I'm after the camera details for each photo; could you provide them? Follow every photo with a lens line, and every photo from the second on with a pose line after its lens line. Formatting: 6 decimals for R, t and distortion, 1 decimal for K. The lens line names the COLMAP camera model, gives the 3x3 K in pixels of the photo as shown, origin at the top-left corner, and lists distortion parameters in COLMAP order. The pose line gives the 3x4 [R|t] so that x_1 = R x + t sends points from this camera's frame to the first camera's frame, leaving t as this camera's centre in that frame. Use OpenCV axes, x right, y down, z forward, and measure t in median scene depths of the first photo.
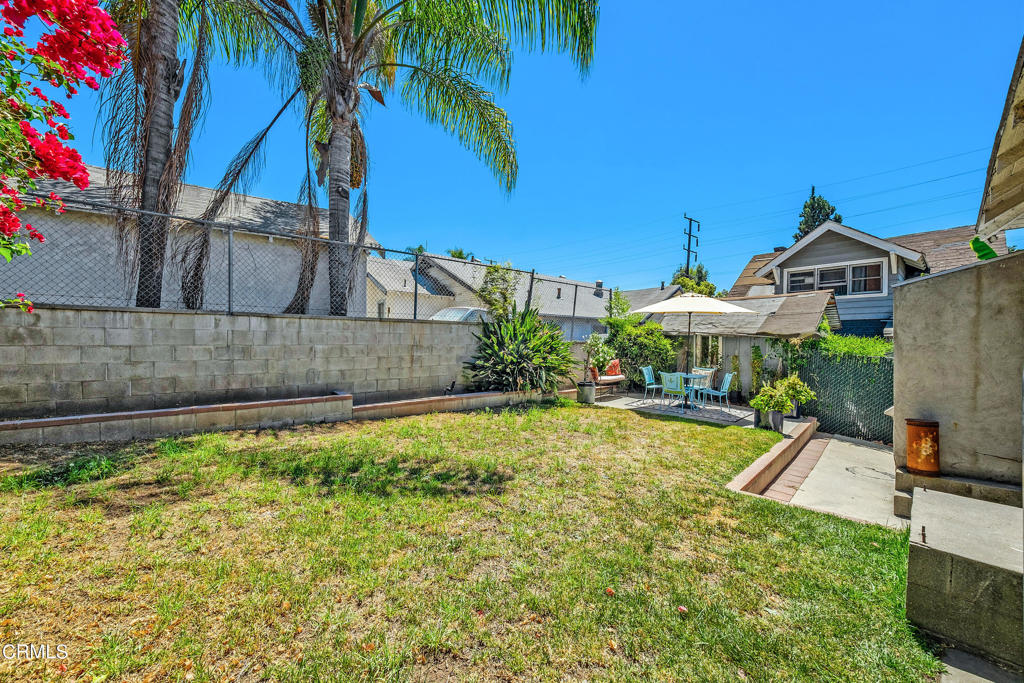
lens RADIAL K [[391.6, 0, 518.4], [0, 391.6, 344.8], [0, 0, 1]] dist [0.003017, -0.001130]
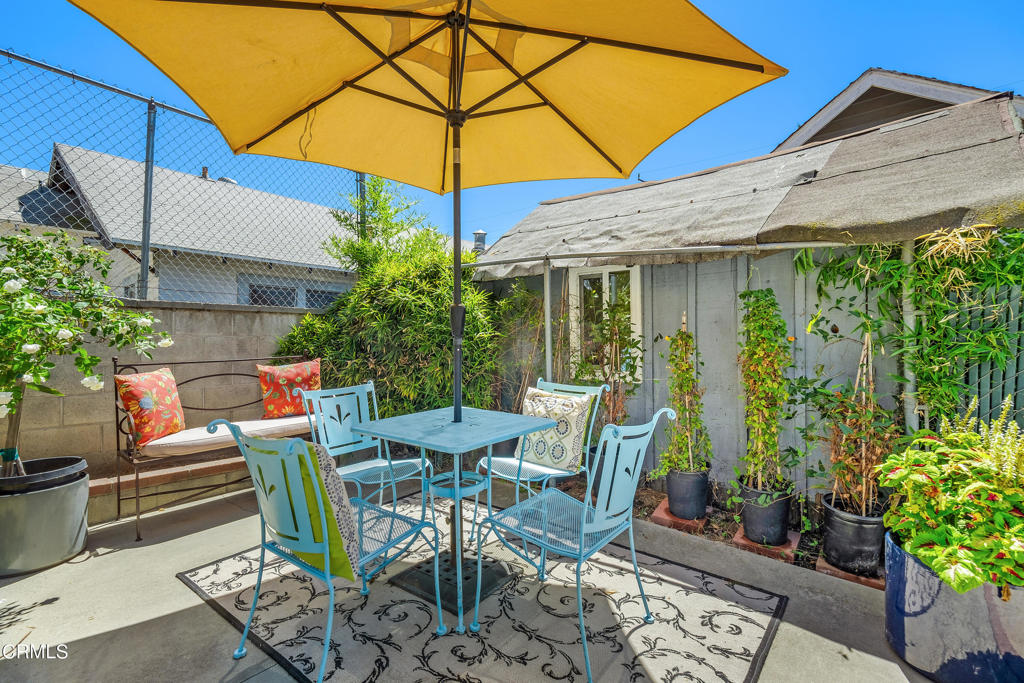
lens RADIAL K [[477.7, 0, 506.9], [0, 477.7, 342.2], [0, 0, 1]] dist [0.019914, -0.007523]
pose [[0.993429, -0.022520, 0.112217, 0.405069], [0.023890, 0.999655, -0.010873, 0.034628], [-0.111933, 0.013482, 0.993624, 0.701543]]
